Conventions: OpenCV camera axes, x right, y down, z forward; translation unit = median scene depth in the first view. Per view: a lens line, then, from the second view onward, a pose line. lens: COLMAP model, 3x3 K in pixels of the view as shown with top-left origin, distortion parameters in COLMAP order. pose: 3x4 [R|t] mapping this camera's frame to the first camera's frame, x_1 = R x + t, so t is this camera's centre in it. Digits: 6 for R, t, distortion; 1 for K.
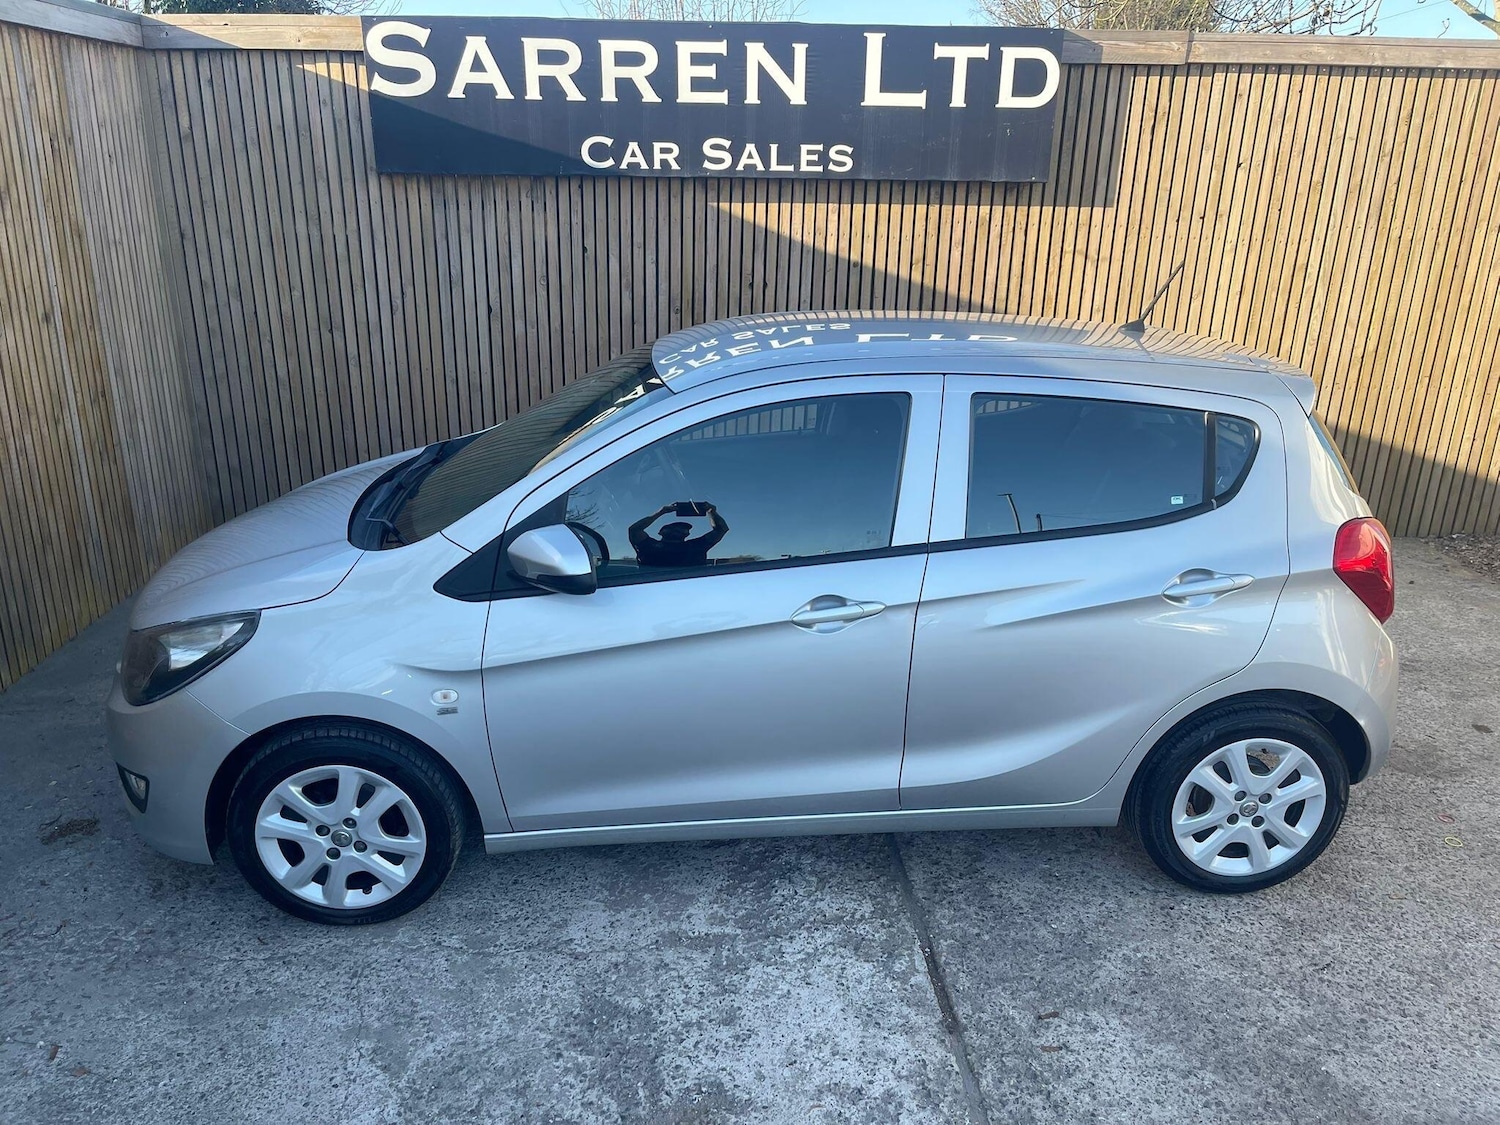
lens RADIAL K [[1137.0, 0, 758.8], [0, 1137.0, 570.5], [0, 0, 1]] dist [0.074735, -0.096786]
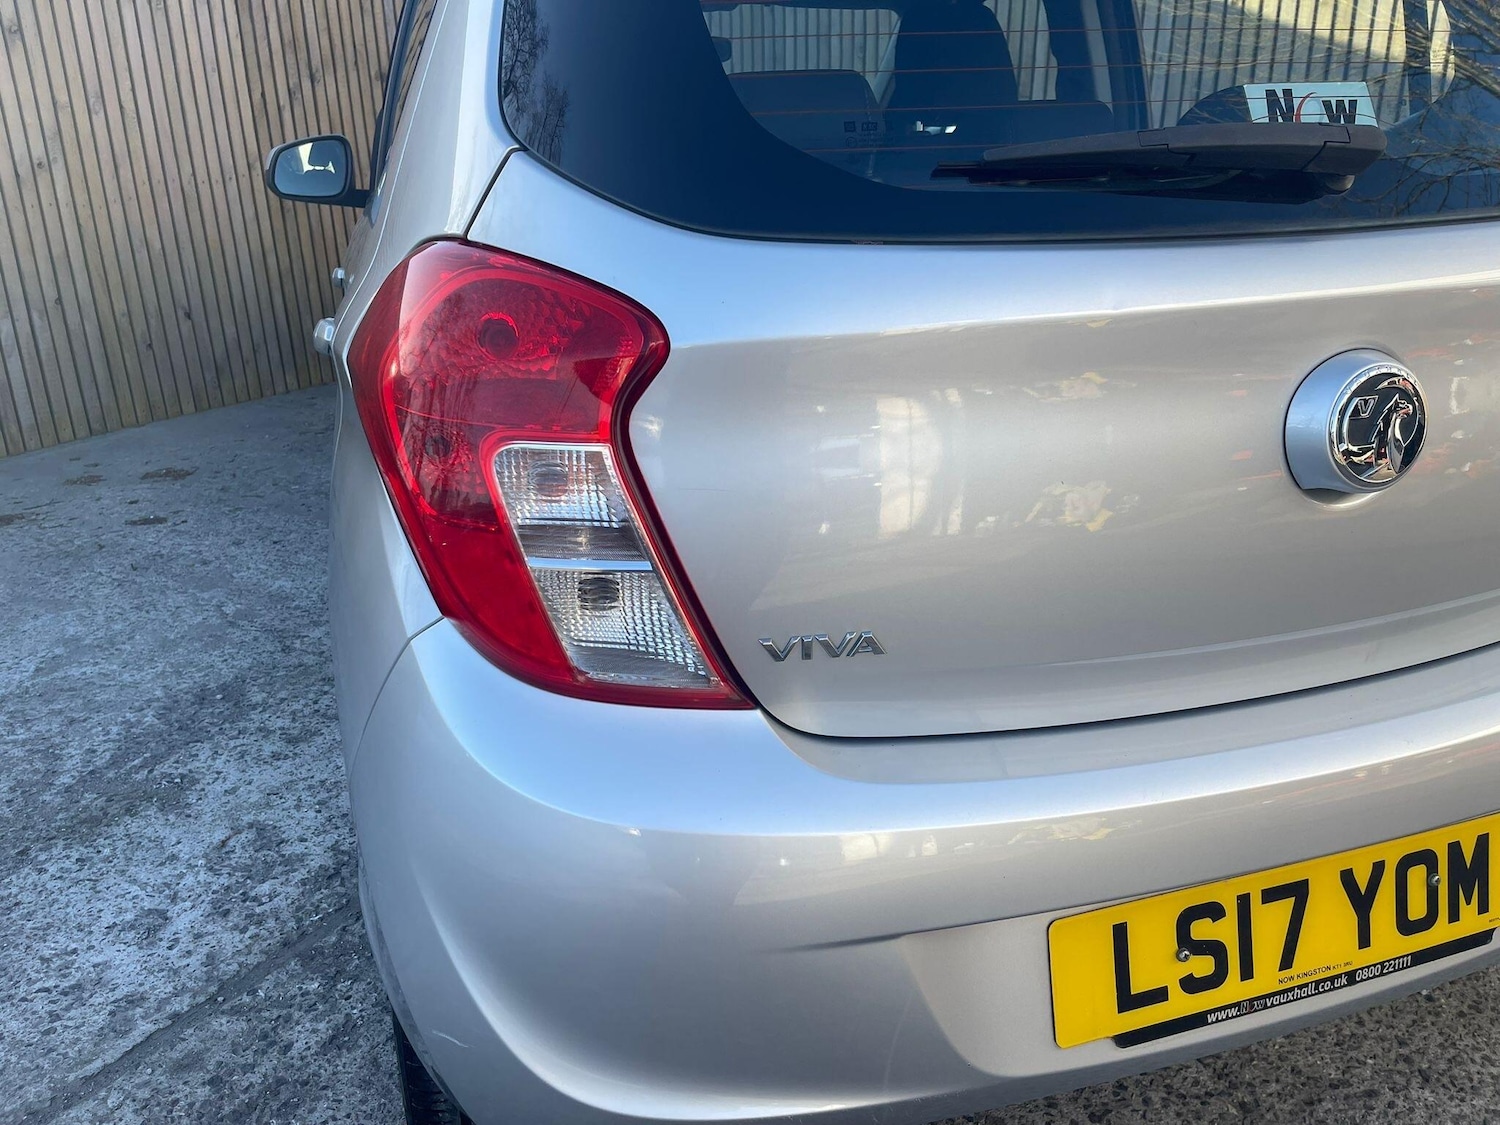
lens RADIAL K [[1137.0, 0, 758.1], [0, 1137.0, 574.0], [0, 0, 1]] dist [0.074735, -0.096786]
pose [[0.795920, 0.199873, -0.571456, 0.353080], [-0.171208, 0.979709, 0.104207, 0.064715], [0.580688, 0.014898, 0.813990, 0.258017]]
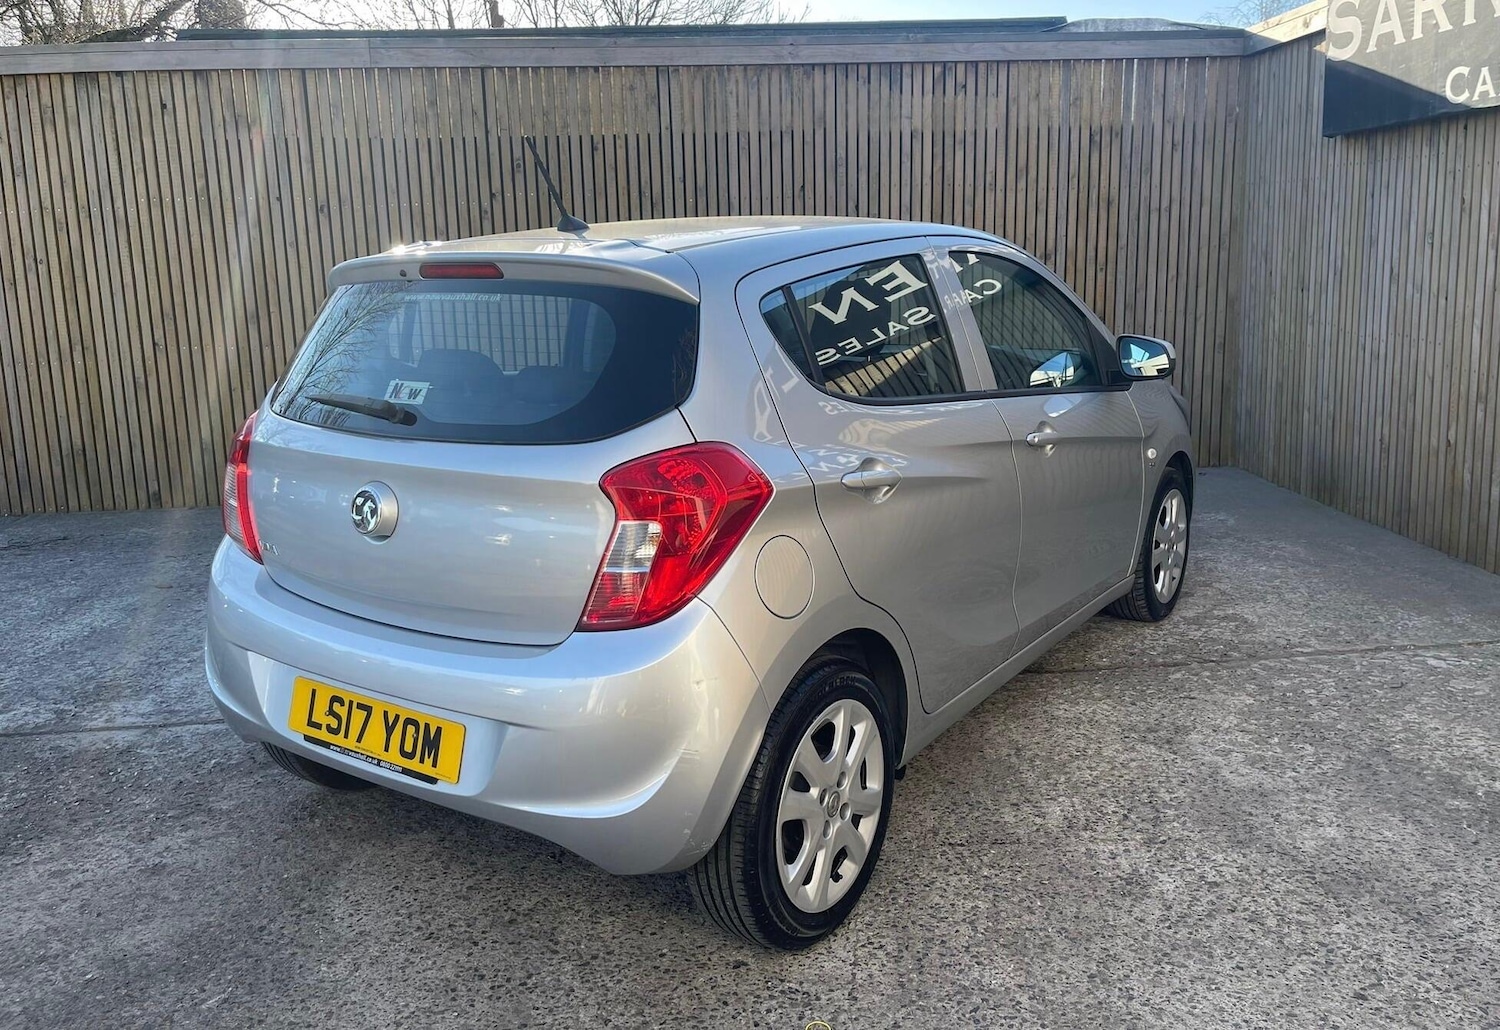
lens RADIAL K [[1195.5, 0, 777.4], [0, 1195.5, 435.6], [0, 0, 1]] dist [0.051464, -0.051312]
pose [[0.023112, 0.147245, -0.988830, 0.764782], [-0.311255, 0.940995, 0.132847, -0.086482], [0.950045, 0.304708, 0.067579, 0.547709]]
